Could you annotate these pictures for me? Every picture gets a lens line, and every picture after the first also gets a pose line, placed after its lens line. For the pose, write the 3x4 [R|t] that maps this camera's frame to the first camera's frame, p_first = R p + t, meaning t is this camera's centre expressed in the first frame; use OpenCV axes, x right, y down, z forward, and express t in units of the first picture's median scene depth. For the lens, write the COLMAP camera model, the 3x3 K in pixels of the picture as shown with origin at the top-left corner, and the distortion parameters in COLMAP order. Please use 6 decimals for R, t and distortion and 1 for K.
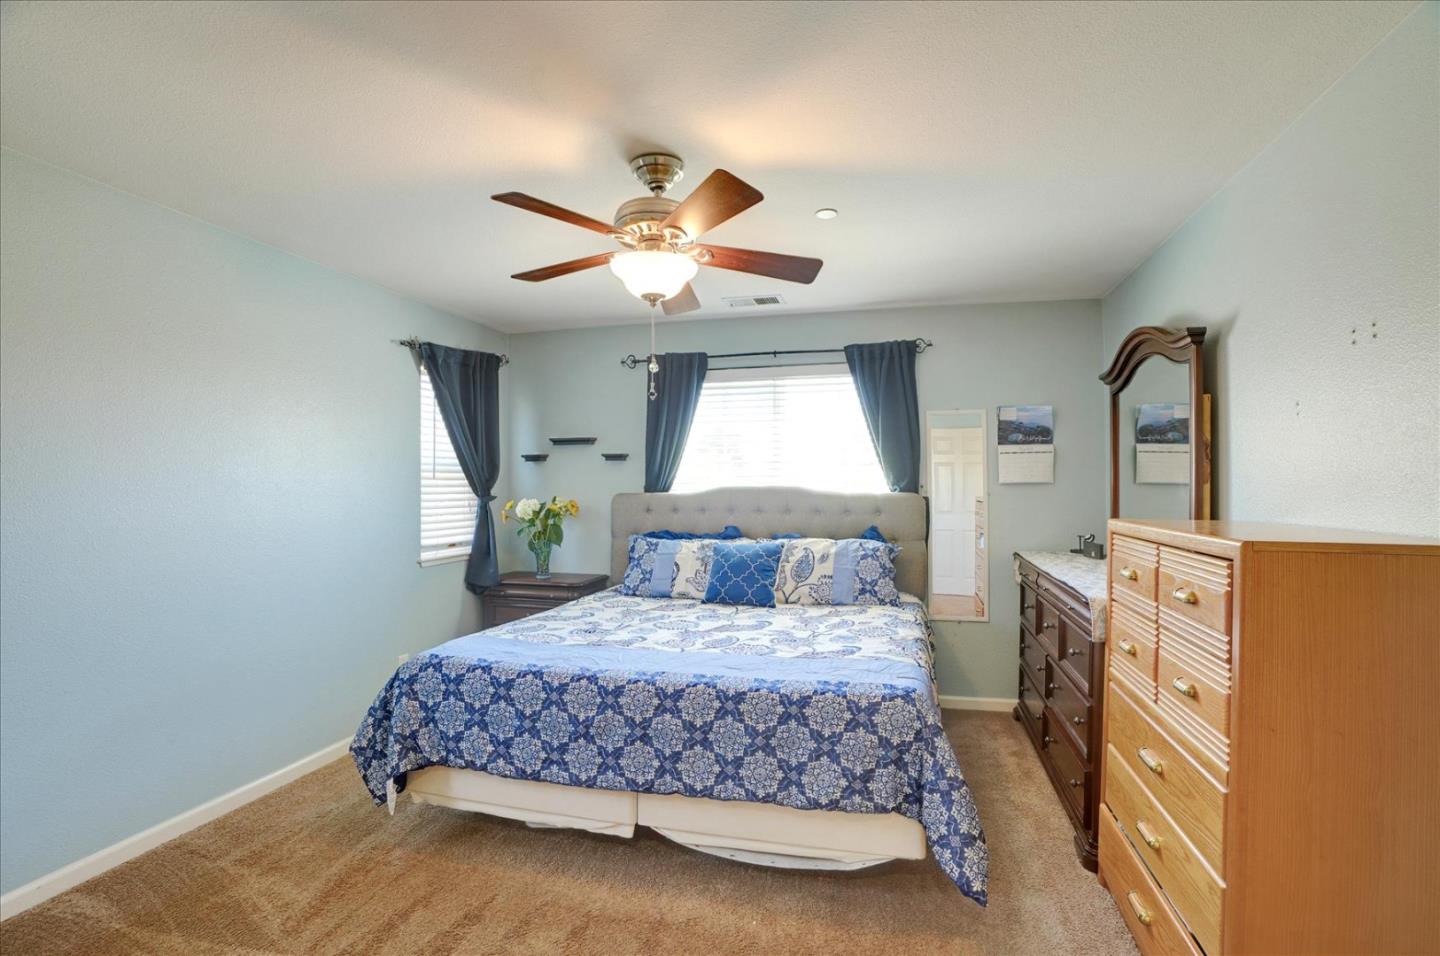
lens RADIAL K [[649.6, 0, 713.4], [0, 649.6, 486.7], [0, 0, 1]] dist [-0.039047, 0.005265]
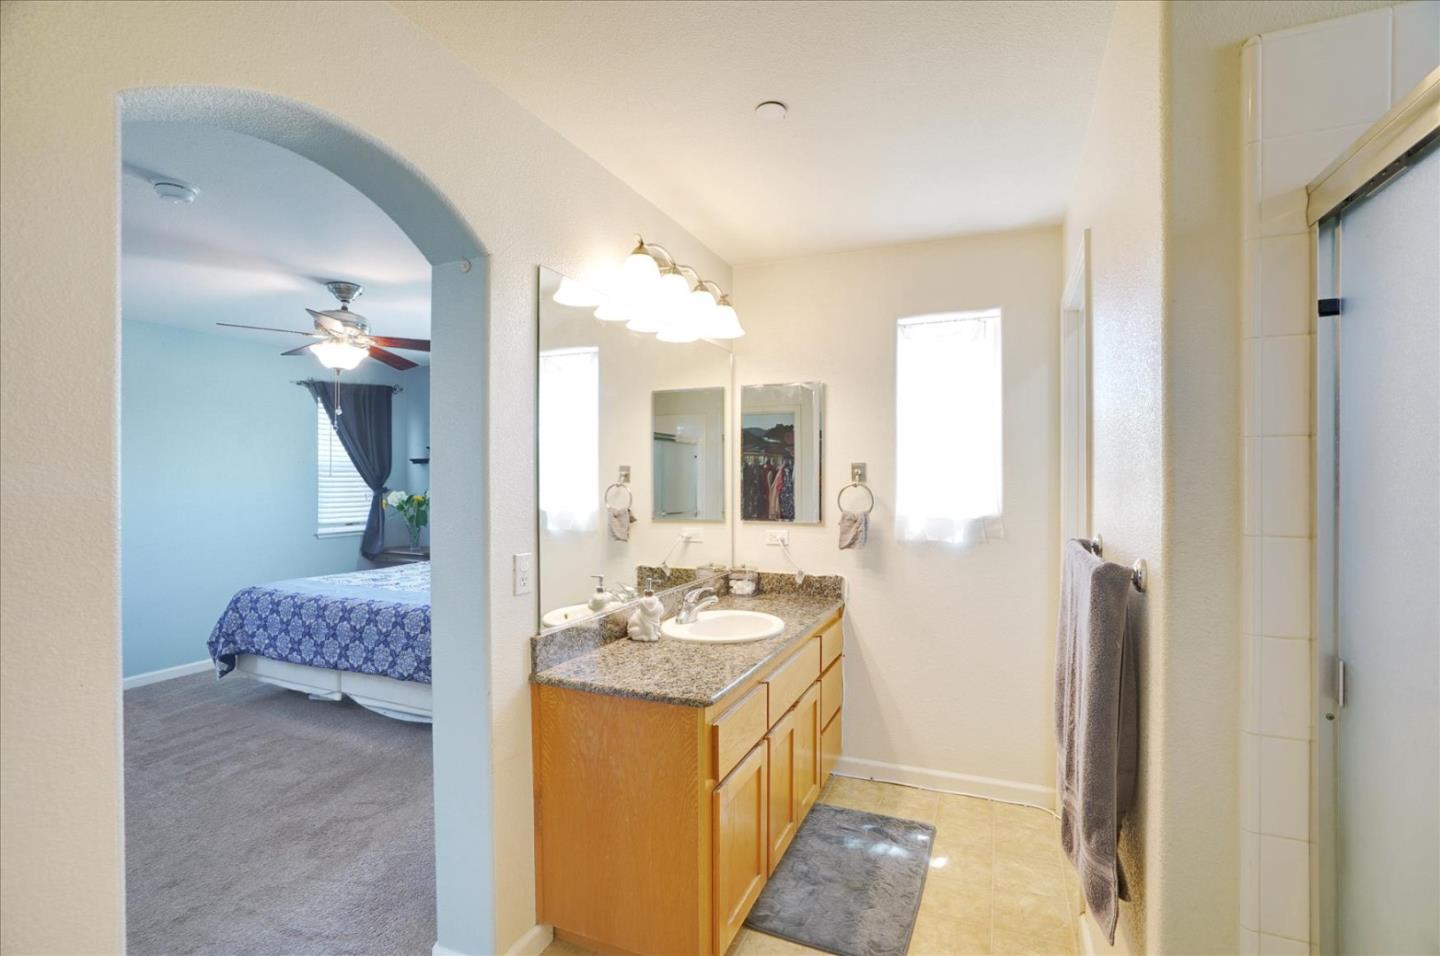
lens RADIAL K [[649.6, 0, 724.2], [0, 649.6, 477.4], [0, 0, 1]] dist [-0.039047, 0.005265]
pose [[0.989599, 0.007398, -0.143661, 1.048254], [-0.008628, 0.999931, -0.007936, -0.010515], [0.143593, 0.009093, 0.989595, -0.449658]]
